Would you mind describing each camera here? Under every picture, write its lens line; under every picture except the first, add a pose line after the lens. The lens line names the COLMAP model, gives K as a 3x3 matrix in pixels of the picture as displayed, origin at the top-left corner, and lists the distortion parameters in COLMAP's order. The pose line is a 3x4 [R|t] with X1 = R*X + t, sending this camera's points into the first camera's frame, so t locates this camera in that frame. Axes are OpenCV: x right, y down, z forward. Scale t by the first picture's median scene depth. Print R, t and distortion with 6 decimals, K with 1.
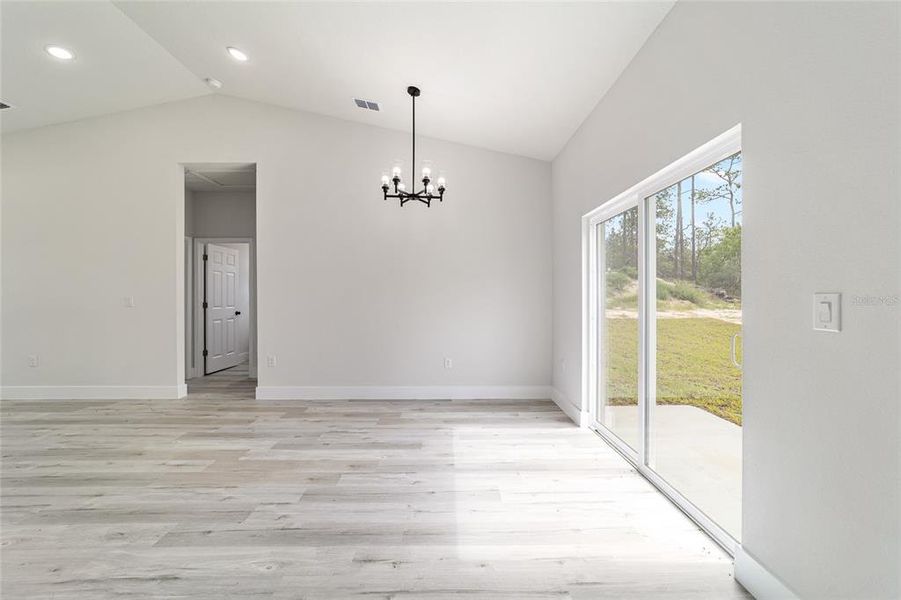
lens RADIAL K [[344.9, 0, 449.7], [0, 344.9, 295.5], [0, 0, 1]] dist [-0.011444, 0.005094]
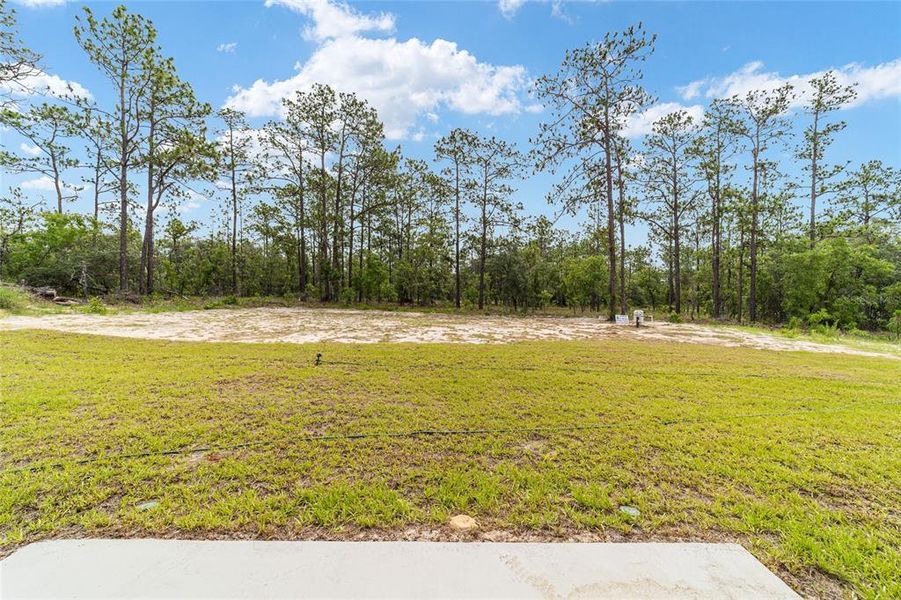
lens RADIAL K [[344.9, 0, 452.0], [0, 344.9, 301.2], [0, 0, 1]] dist [-0.011444, 0.005094]
pose [[0.024427, -0.017019, 0.999557, 0.056714], [0.004612, 0.999846, 0.016911, 0.001176], [-0.999691, 0.004197, 0.024502, 0.091847]]
